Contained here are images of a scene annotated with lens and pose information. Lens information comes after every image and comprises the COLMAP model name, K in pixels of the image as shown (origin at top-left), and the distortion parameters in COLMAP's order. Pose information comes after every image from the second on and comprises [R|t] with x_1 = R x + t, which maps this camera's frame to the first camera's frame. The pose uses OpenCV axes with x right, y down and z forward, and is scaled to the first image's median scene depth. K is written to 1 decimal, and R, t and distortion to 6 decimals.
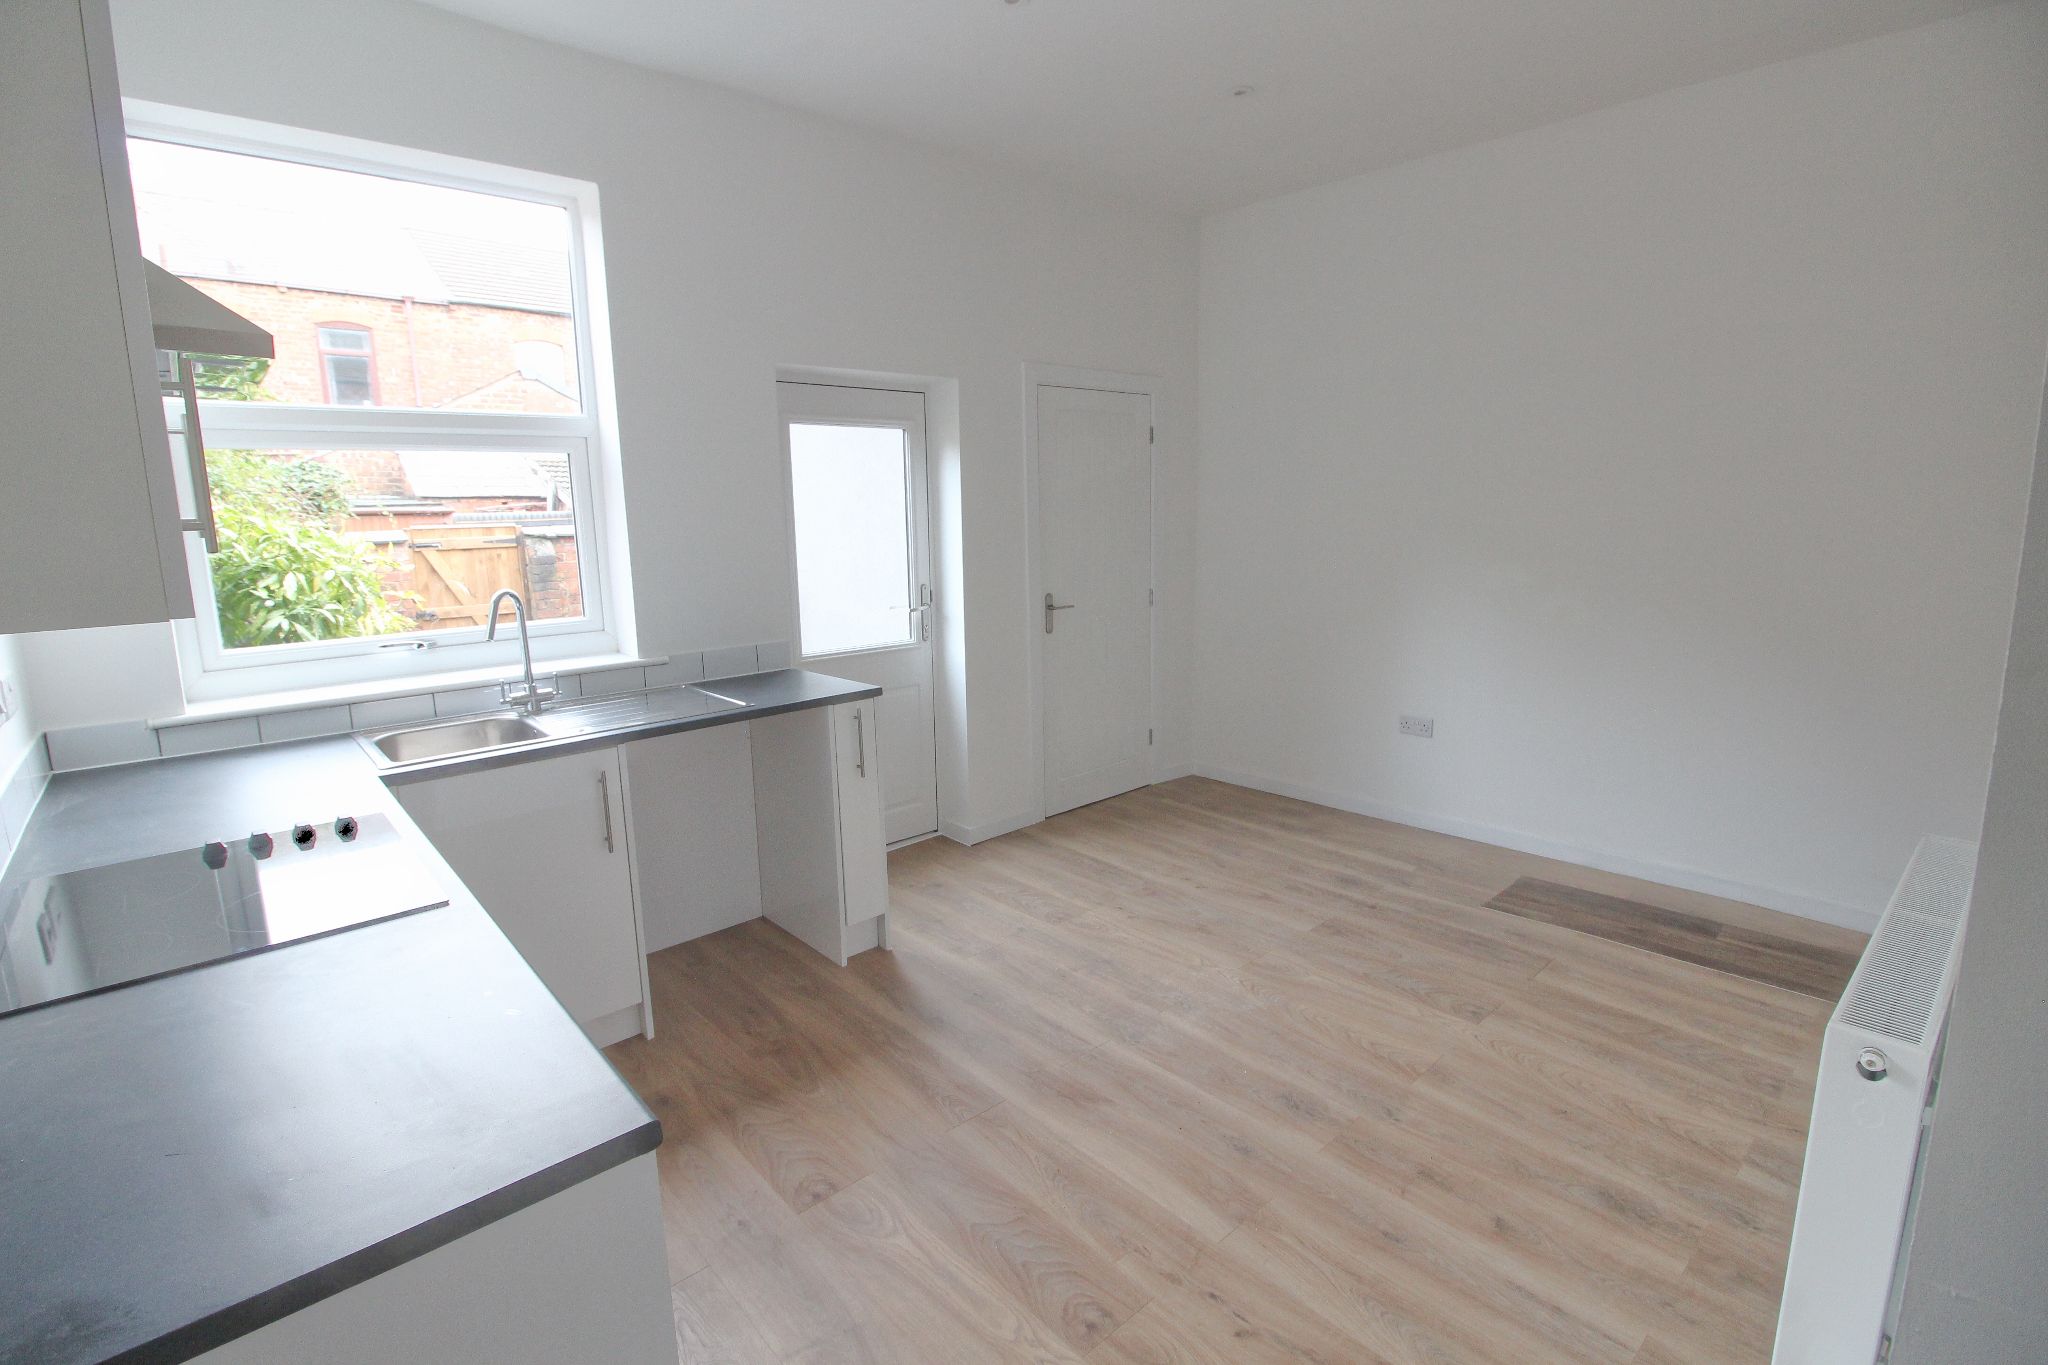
lens RADIAL K [[945.8, 0, 1014.3], [0, 945.8, 666.7], [0, 0, 1]] dist [-0.001703, -0.003907]
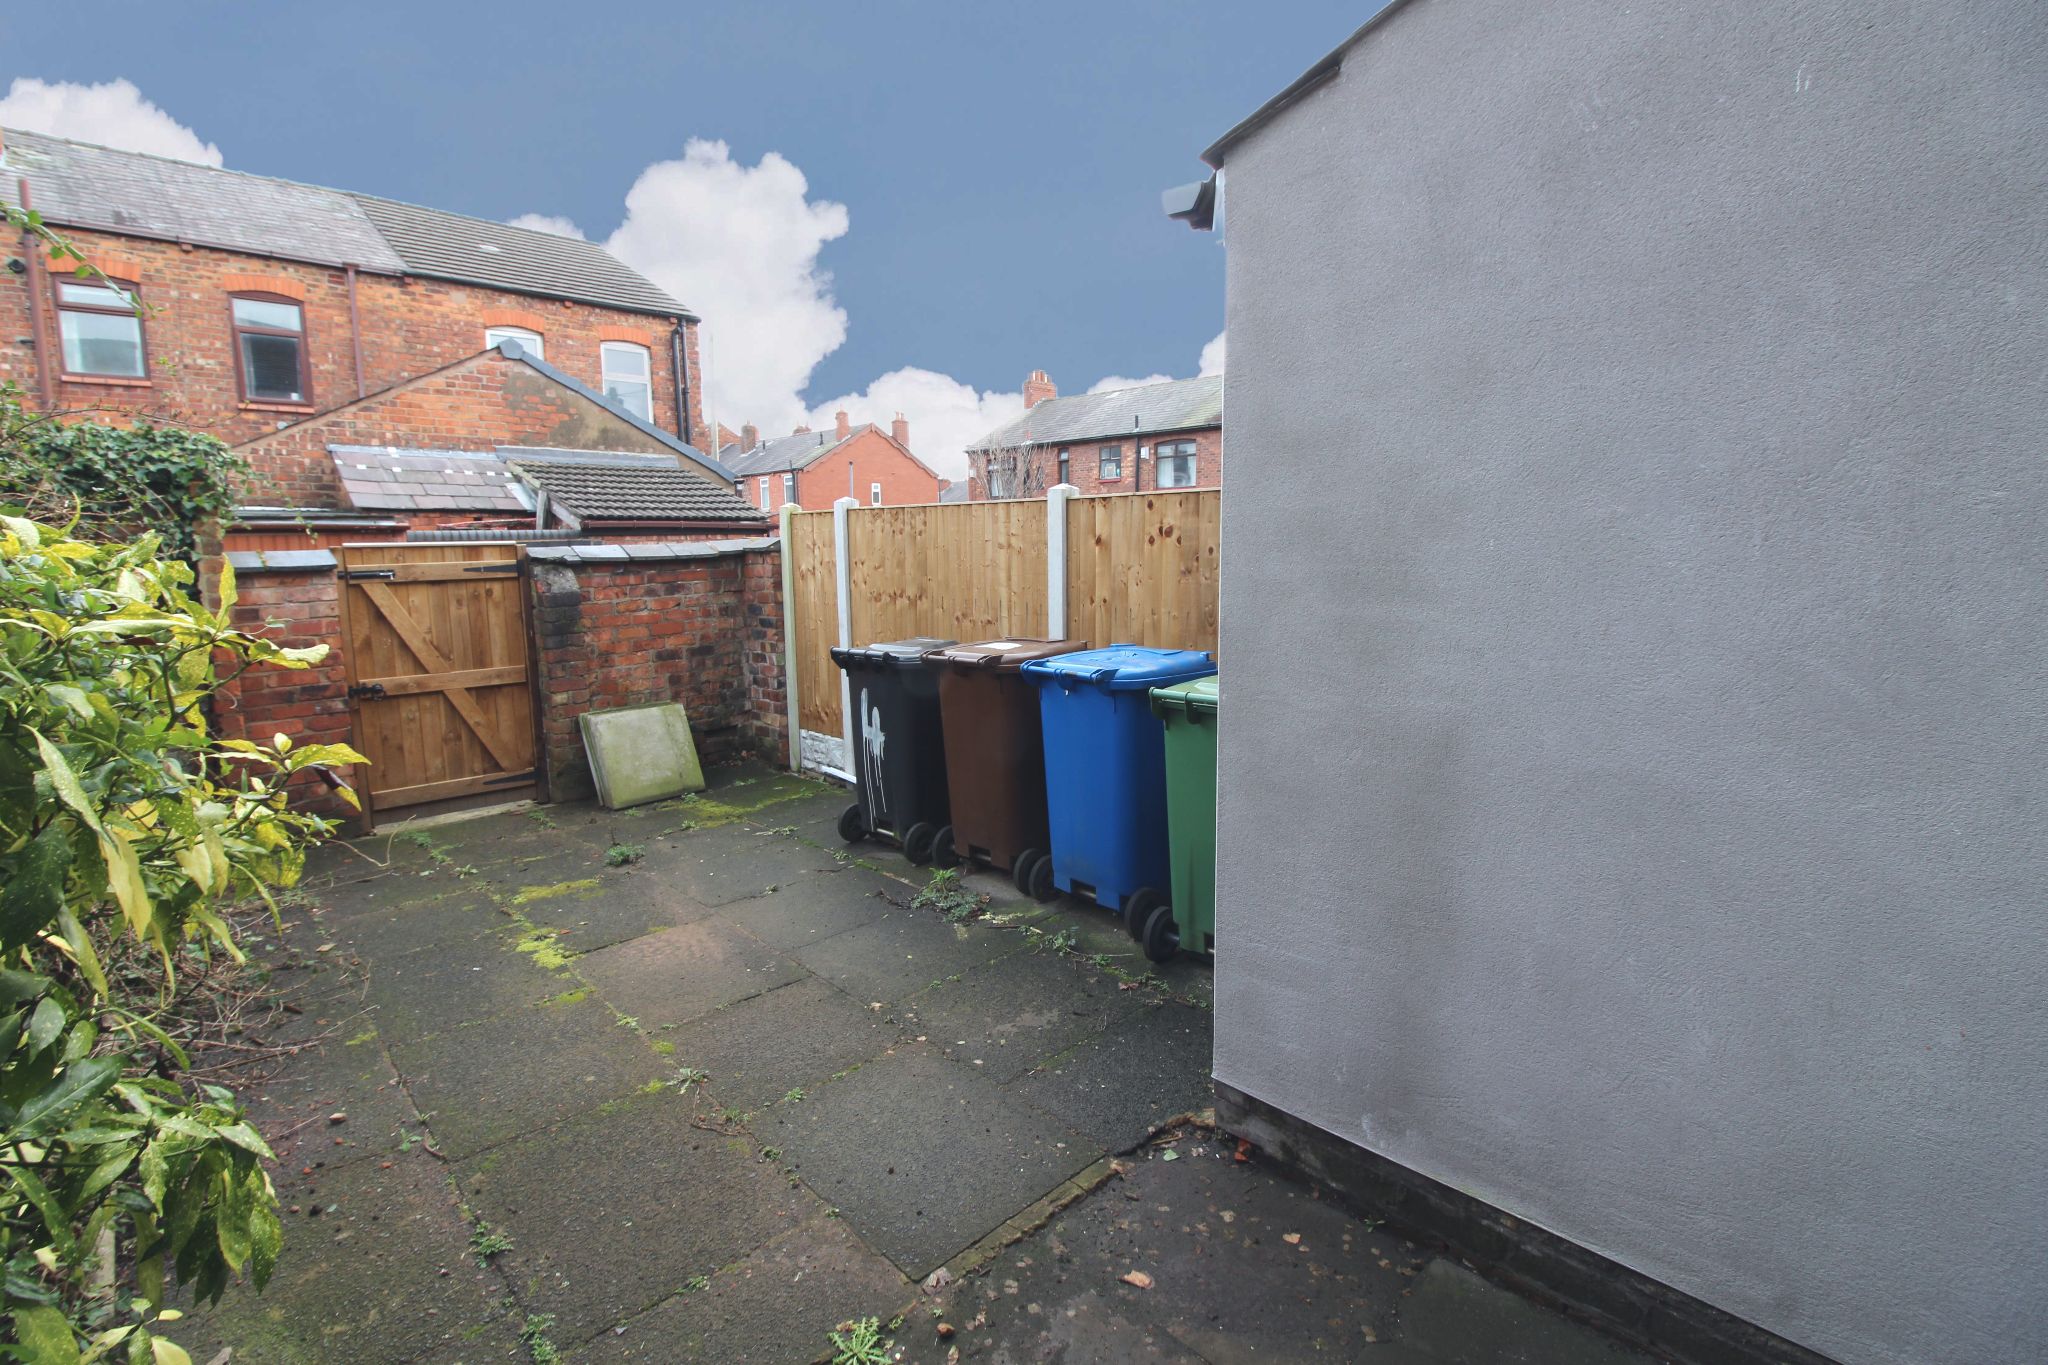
lens RADIAL K [[945.8, 0, 1010.9], [0, 945.8, 667.7], [0, 0, 1]] dist [-0.001703, -0.003907]
pose [[0.998989, 0.002799, 0.044860, -0.170535], [-0.001258, 0.999410, -0.034332, -0.034804], [-0.044929, 0.034240, 0.998403, 0.271243]]
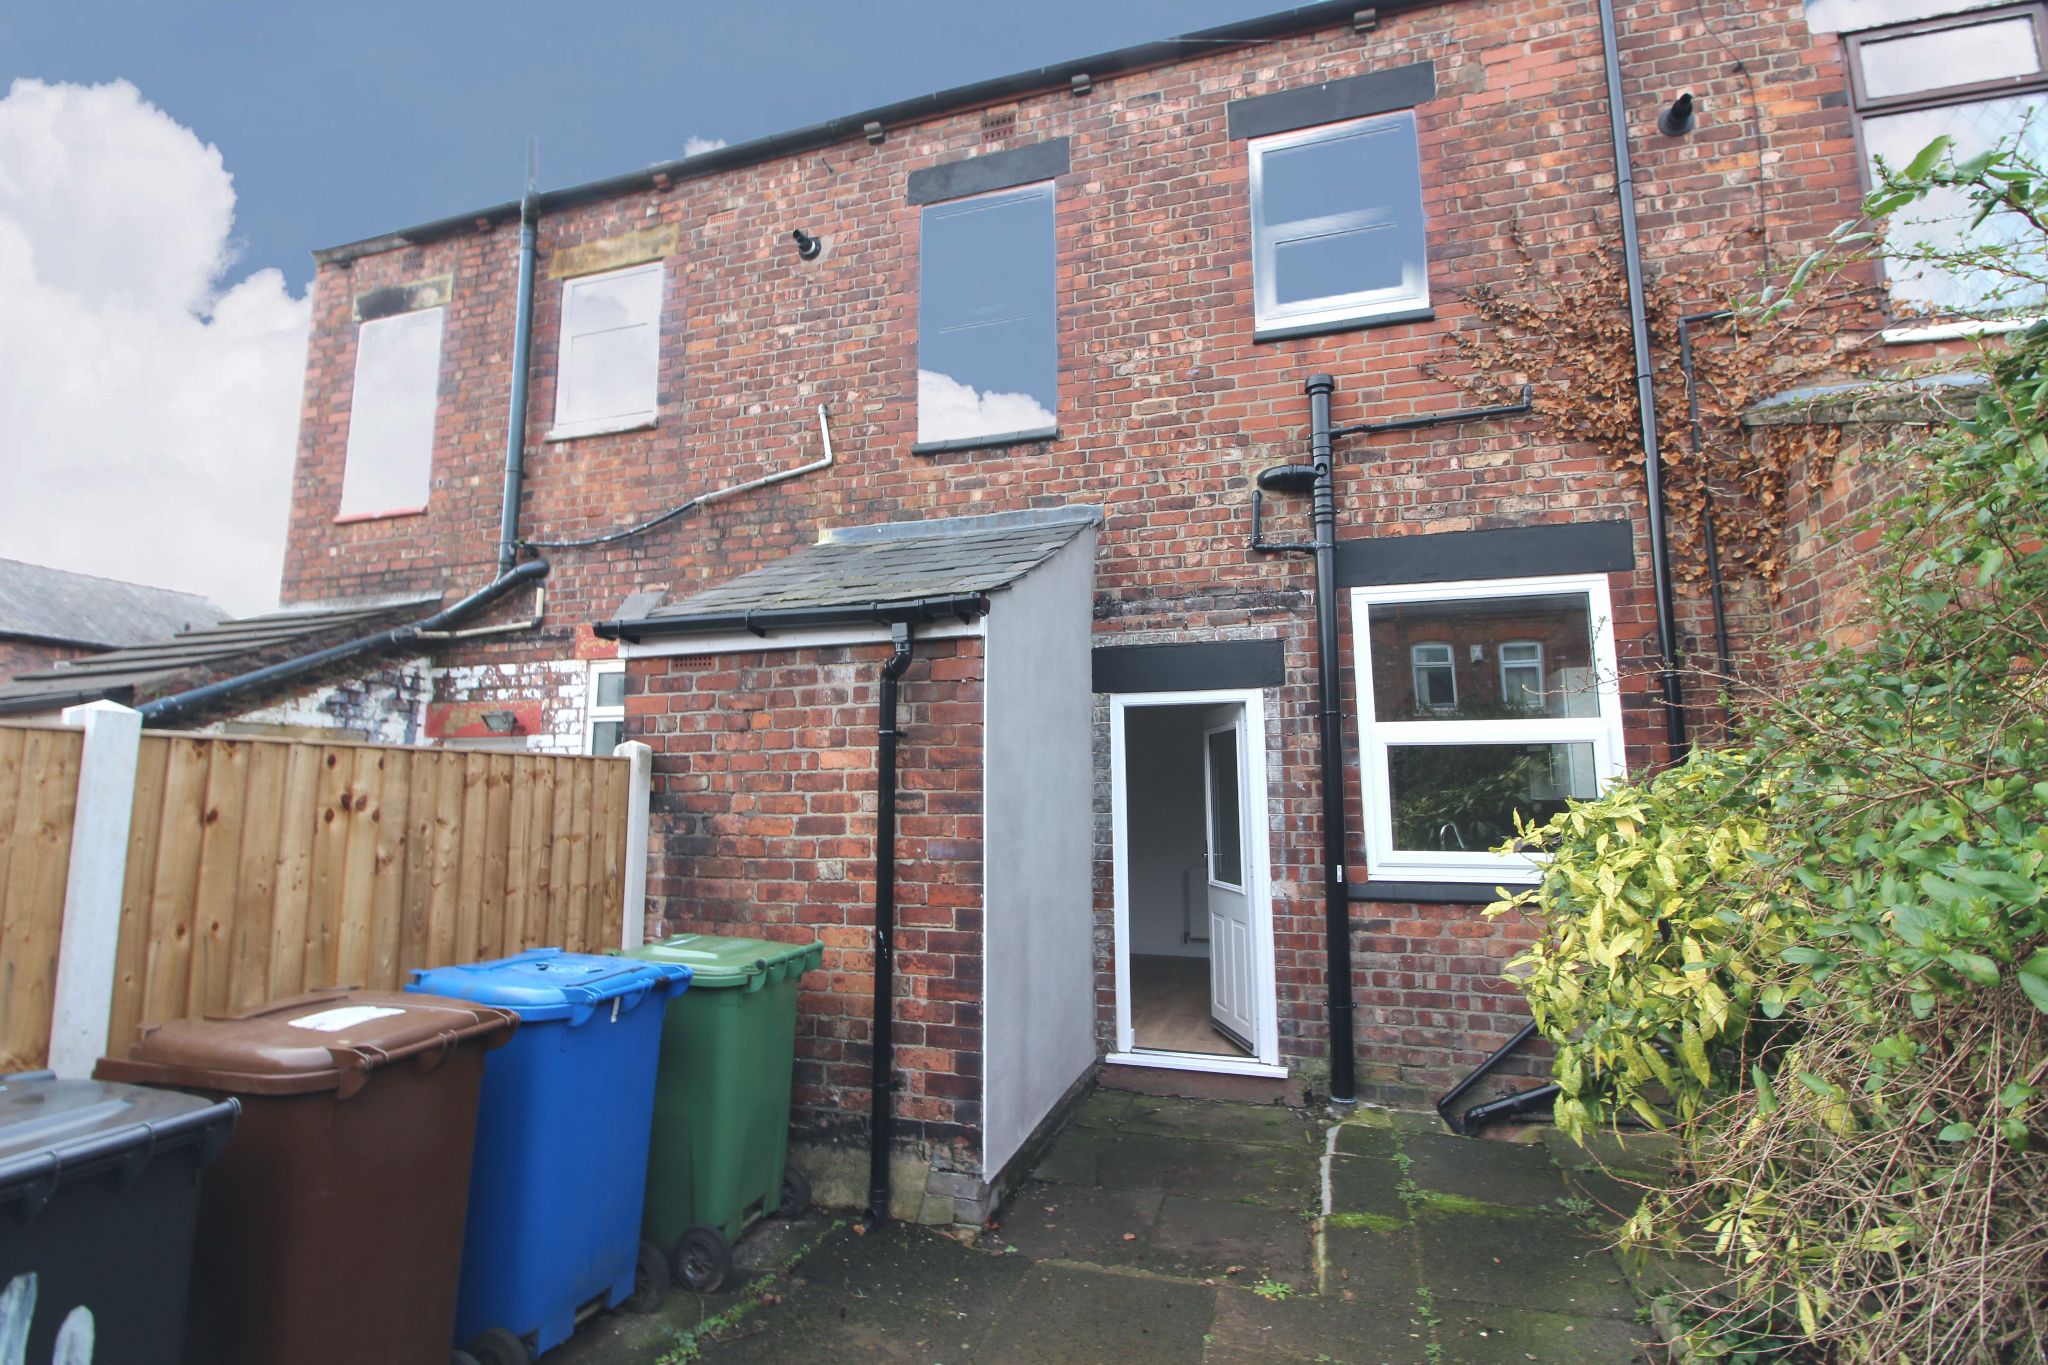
lens RADIAL K [[945.8, 0, 1016.6], [0, 945.8, 683.6], [0, 0, 1]] dist [-0.001703, -0.003907]
pose [[-0.512015, 0.132027, 0.848770, -0.608434], [0.157520, 0.985792, -0.058317, -0.140428], [-0.844410, 0.103839, -0.525537, 0.934237]]
